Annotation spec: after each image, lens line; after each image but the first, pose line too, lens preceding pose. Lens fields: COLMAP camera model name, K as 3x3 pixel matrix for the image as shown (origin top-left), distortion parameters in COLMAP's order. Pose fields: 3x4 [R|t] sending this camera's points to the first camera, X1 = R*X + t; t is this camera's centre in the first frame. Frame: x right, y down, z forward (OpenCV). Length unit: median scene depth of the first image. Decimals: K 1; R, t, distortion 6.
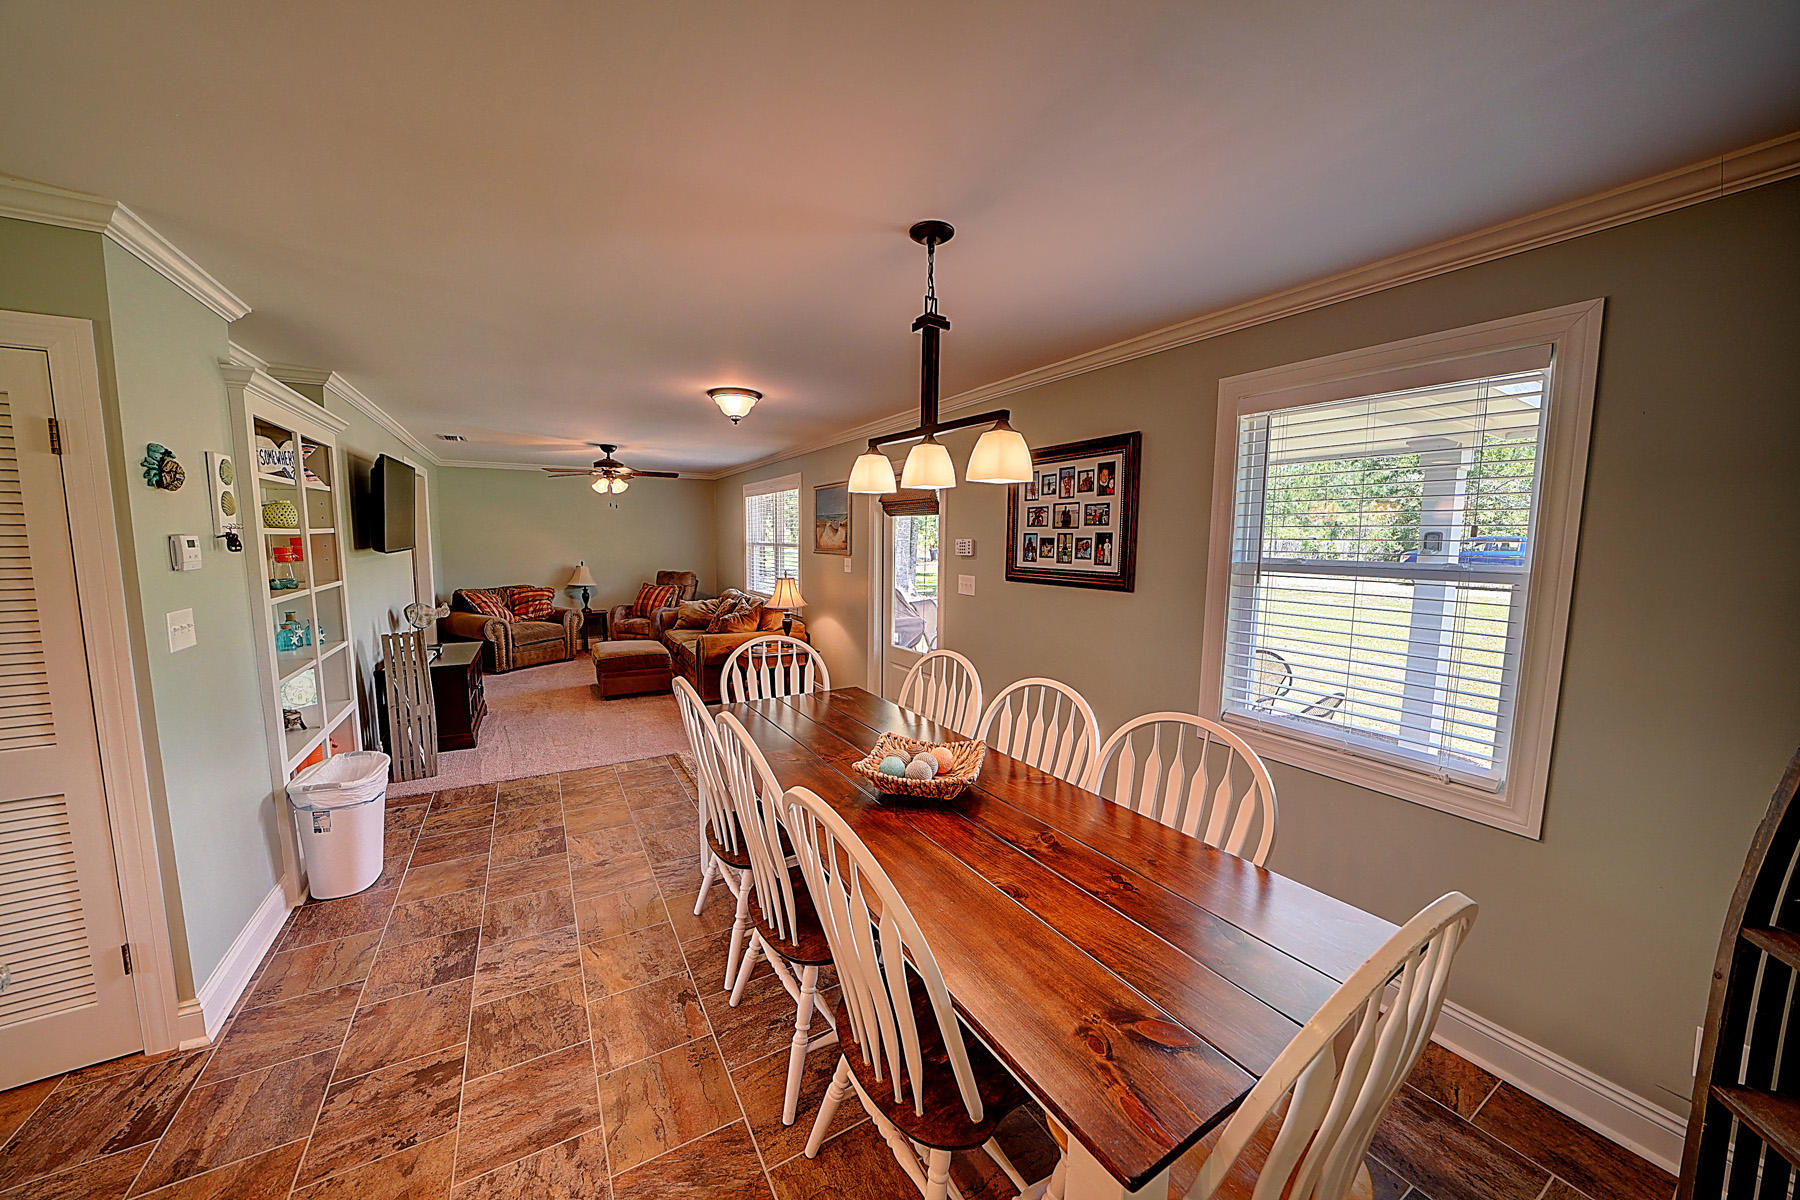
lens RADIAL K [[624.7, 0, 904.7], [0, 624.7, 603.3], [0, 0, 1]] dist [-0.024044, 0.002643]
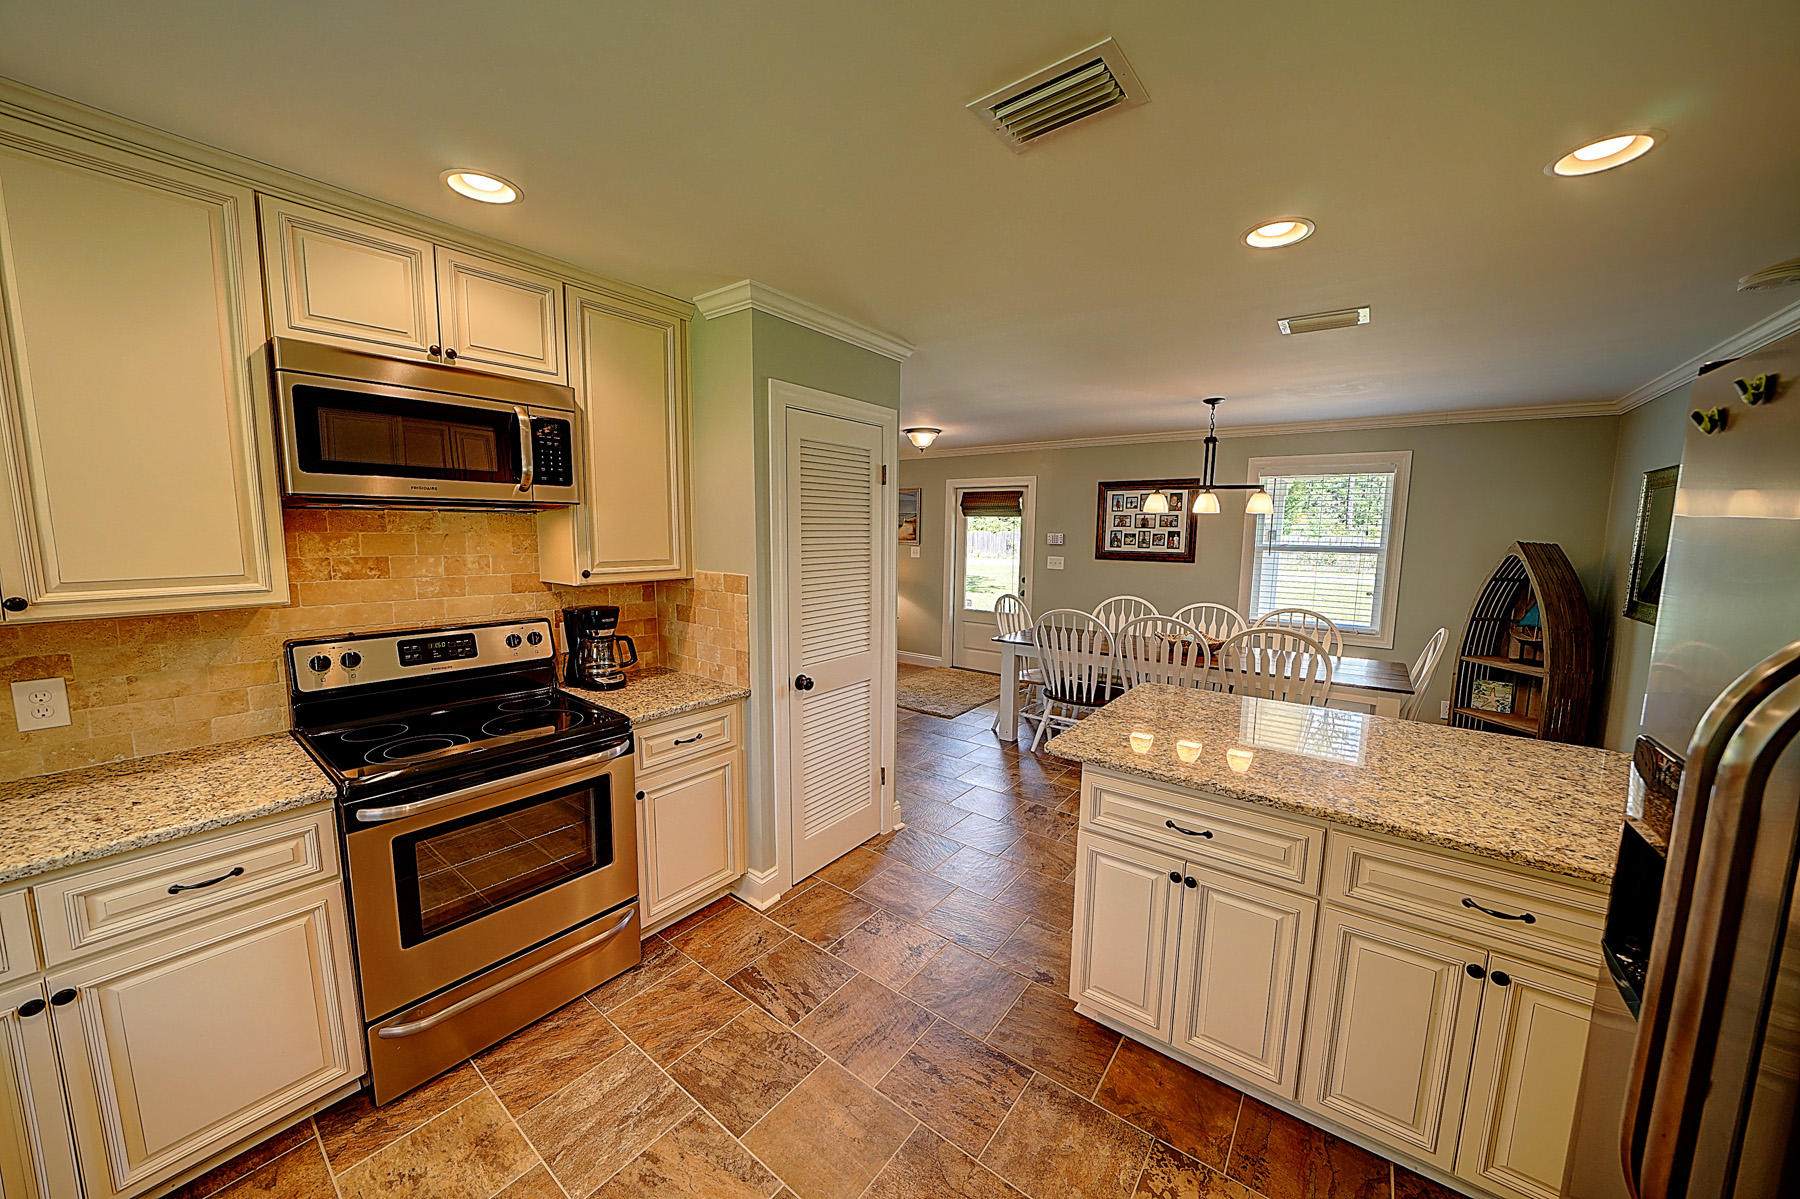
lens RADIAL K [[624.7, 0, 895.2], [0, 624.7, 602.7], [0, 0, 1]] dist [-0.024044, 0.002643]
pose [[0.931860, -0.035380, 0.361088, -1.014513], [0.030615, 0.999352, 0.018908, 0.034701], [-0.361523, -0.006565, 0.932340, -0.377123]]
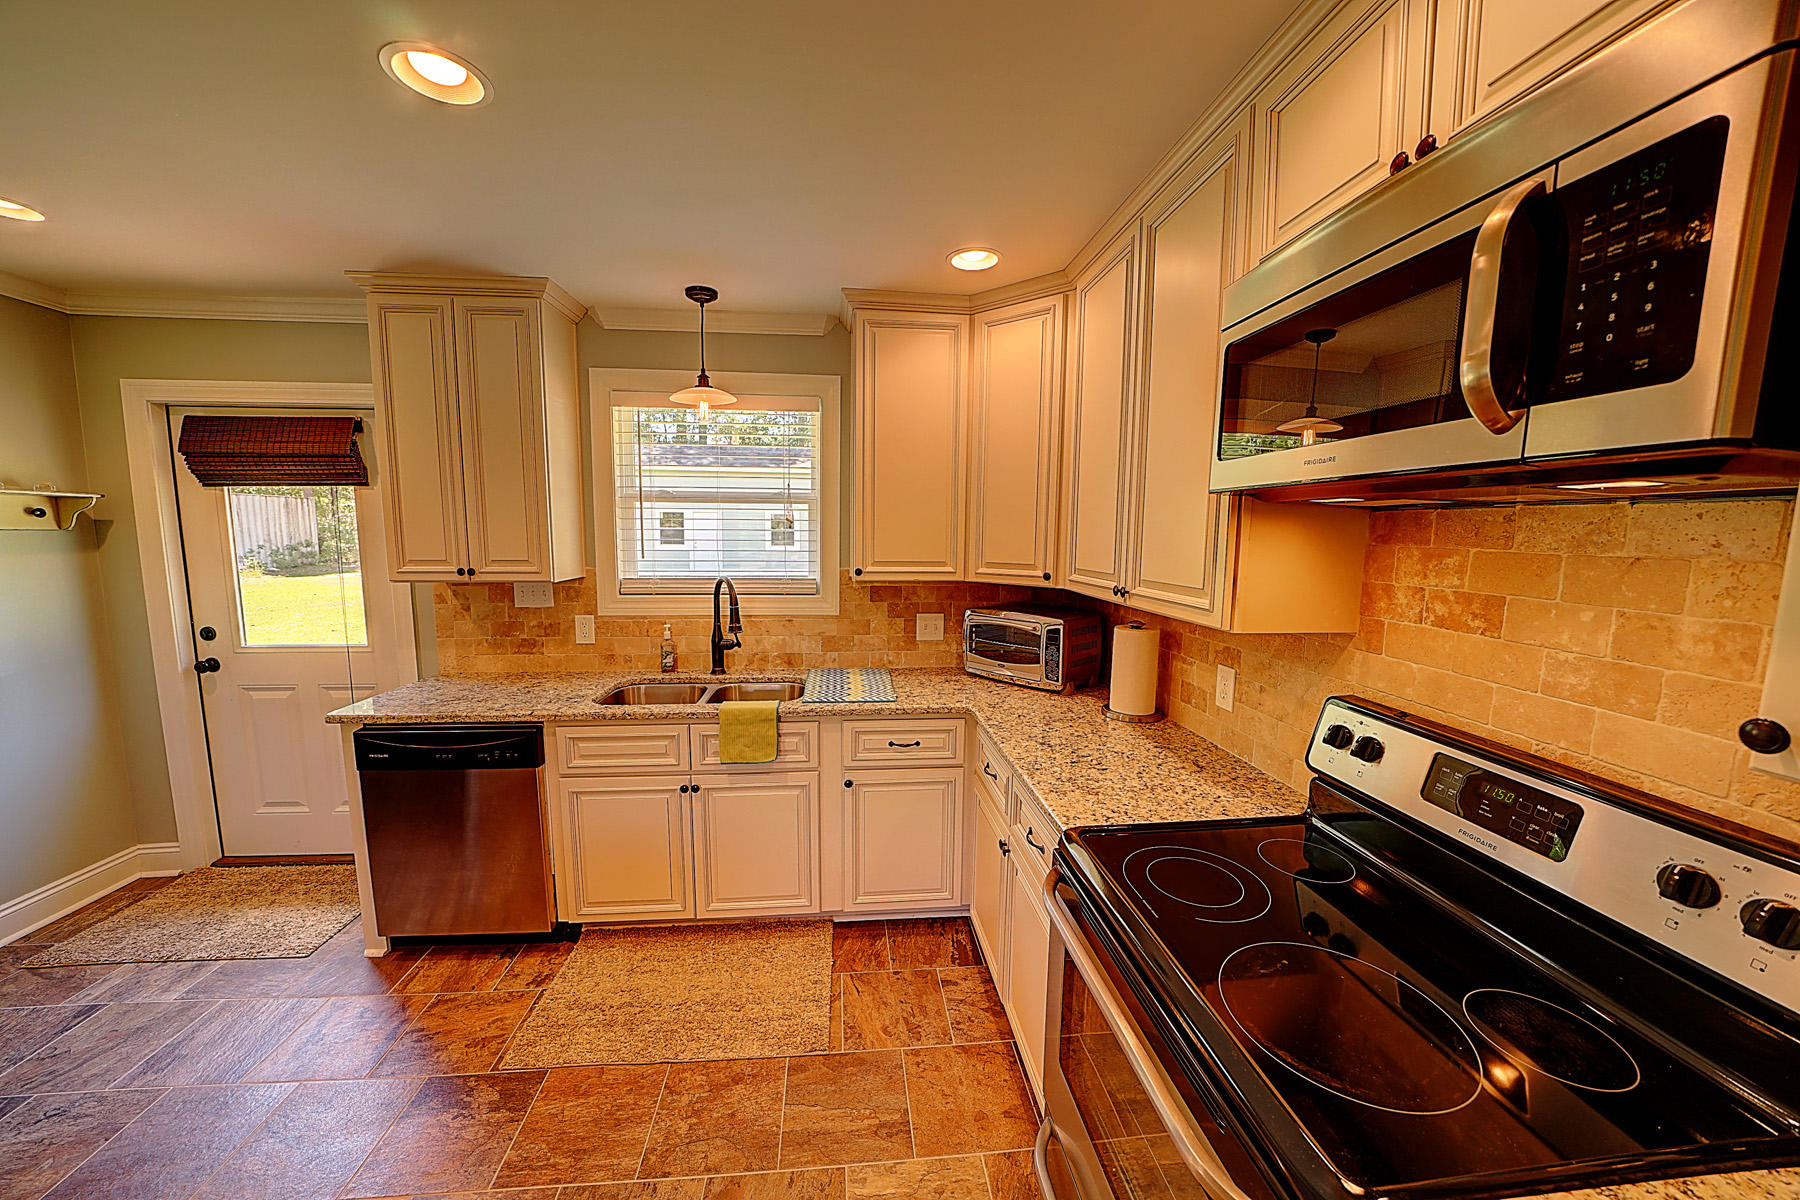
lens RADIAL K [[624.7, 0, 889.8], [0, 624.7, 602.0], [0, 0, 1]] dist [-0.024044, 0.002643]
pose [[-0.442292, 0.095330, -0.891790, -0.844573], [-0.109990, 0.981064, 0.159424, -0.028976], [0.890101, 0.168600, -0.423431, 0.245791]]
